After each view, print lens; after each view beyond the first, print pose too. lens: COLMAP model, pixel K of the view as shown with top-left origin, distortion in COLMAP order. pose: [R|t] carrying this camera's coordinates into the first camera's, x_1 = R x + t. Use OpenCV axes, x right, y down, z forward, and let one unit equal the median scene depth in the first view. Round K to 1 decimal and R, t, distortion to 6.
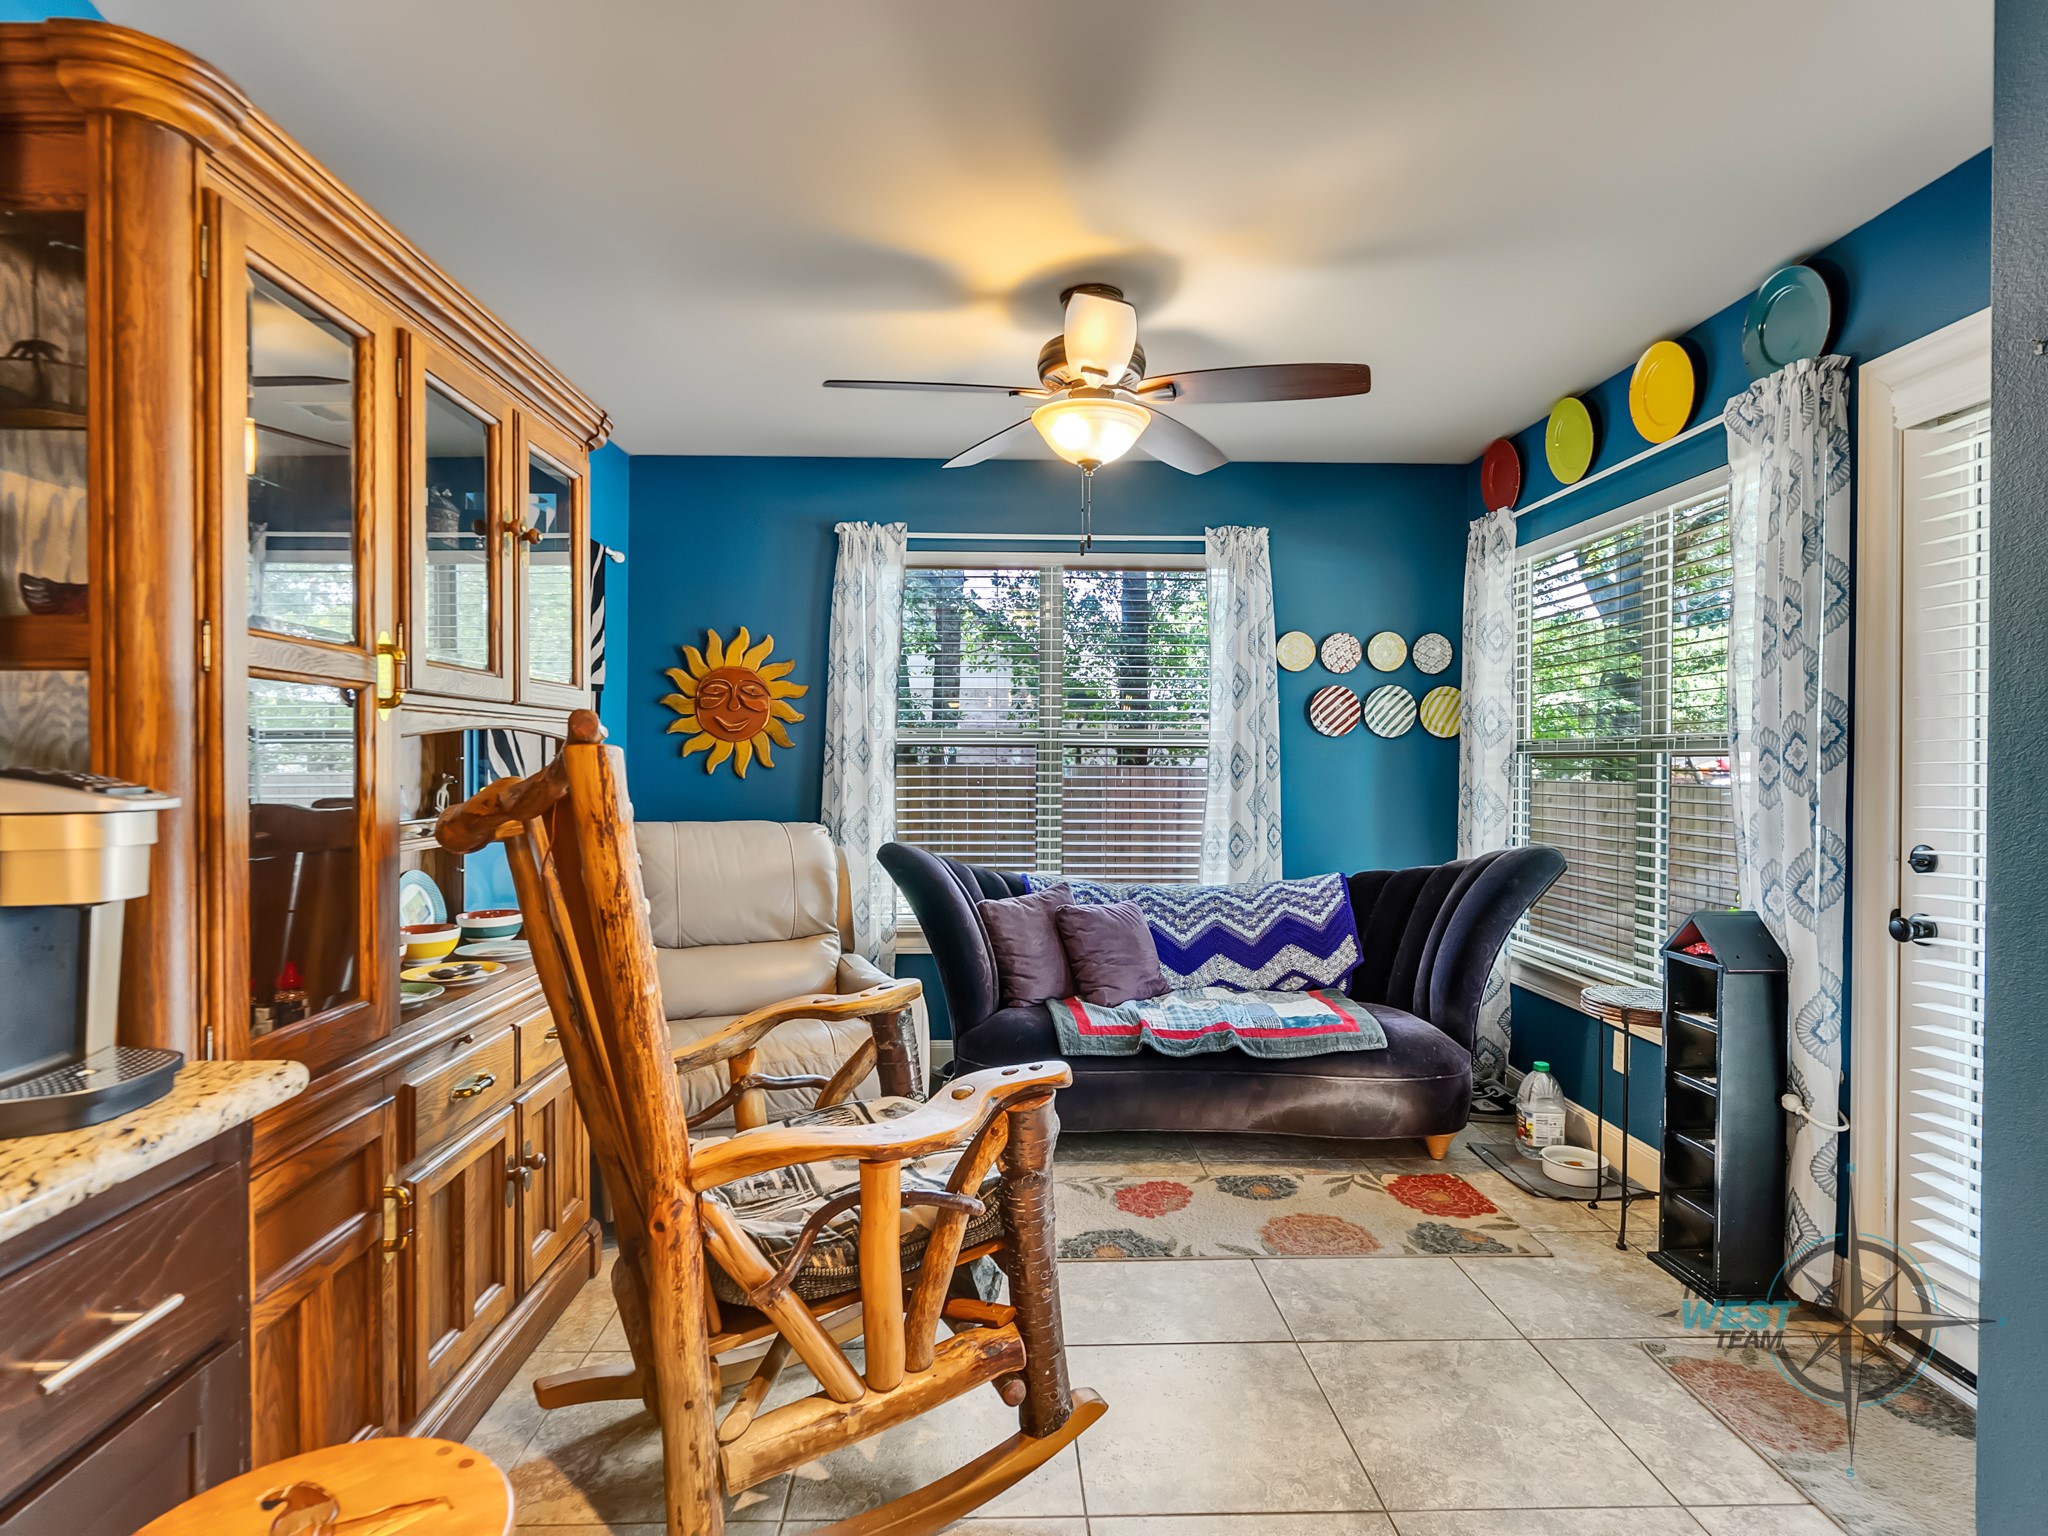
lens RADIAL K [[1041.5, 0, 1007.3], [0, 1041.5, 766.4], [0, 0, 1]] dist [-0.004779, 0.001938]
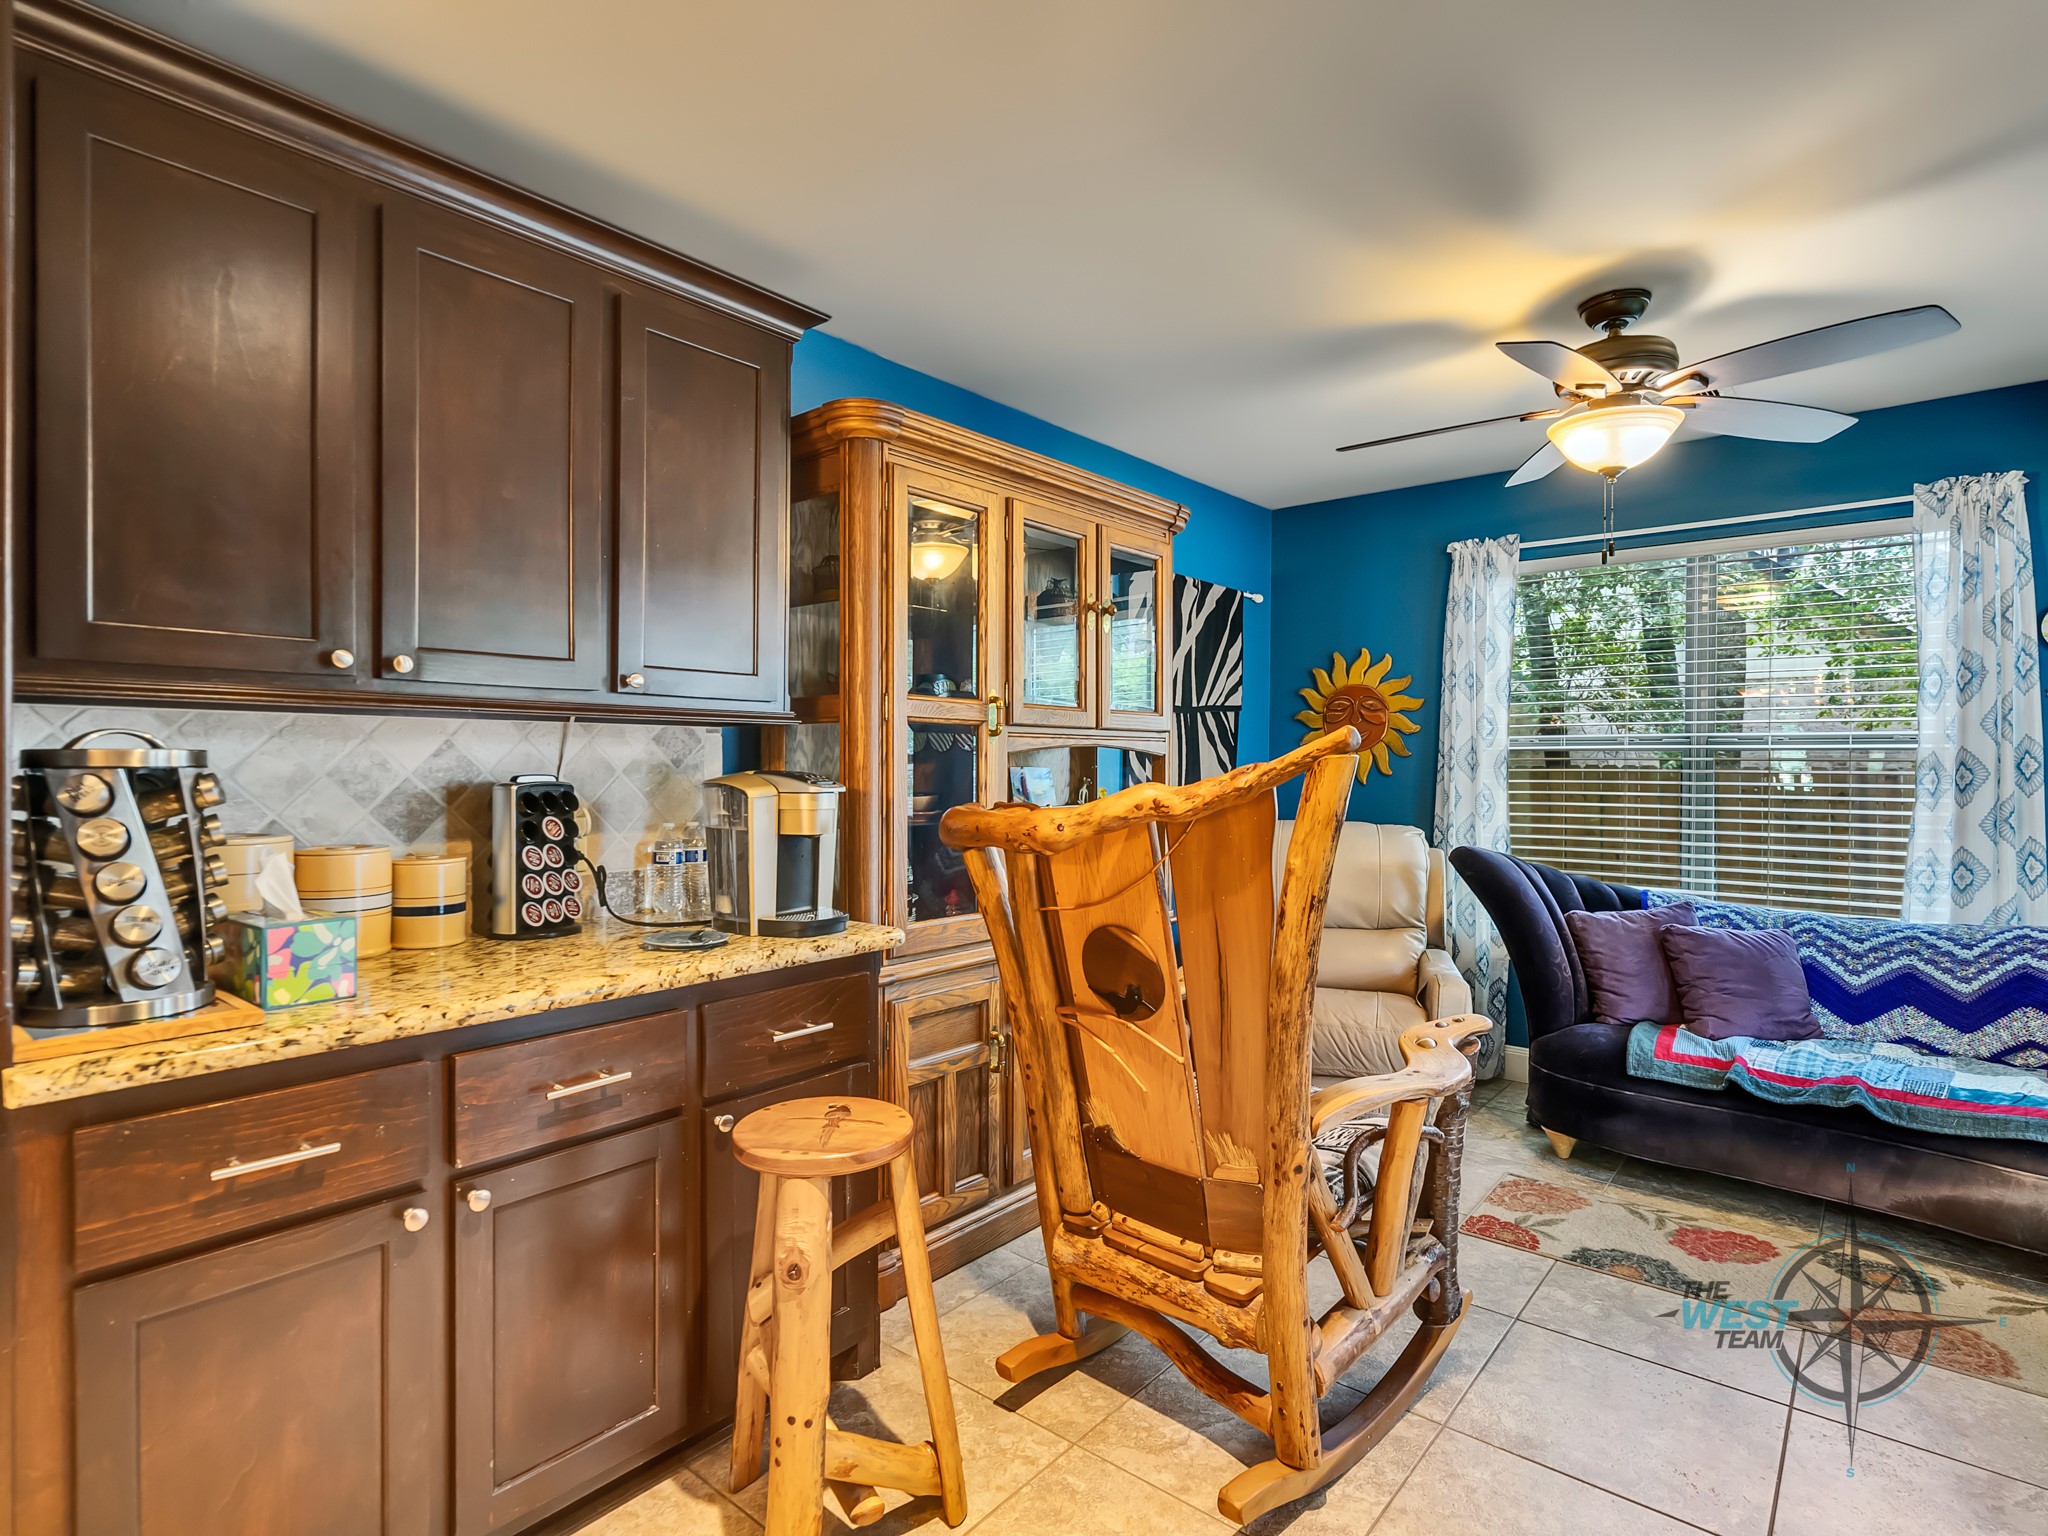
lens RADIAL K [[916.6, 0, 947.9], [0, 916.6, 768.5], [0, 0, 1]] dist [-0.001291, 0.000946]
pose [[0.745365, 0.002528, -0.666651, 0.128016], [-0.005711, 0.999980, -0.002593, -0.000711], [0.666632, 0.005741, 0.745365, -0.047714]]
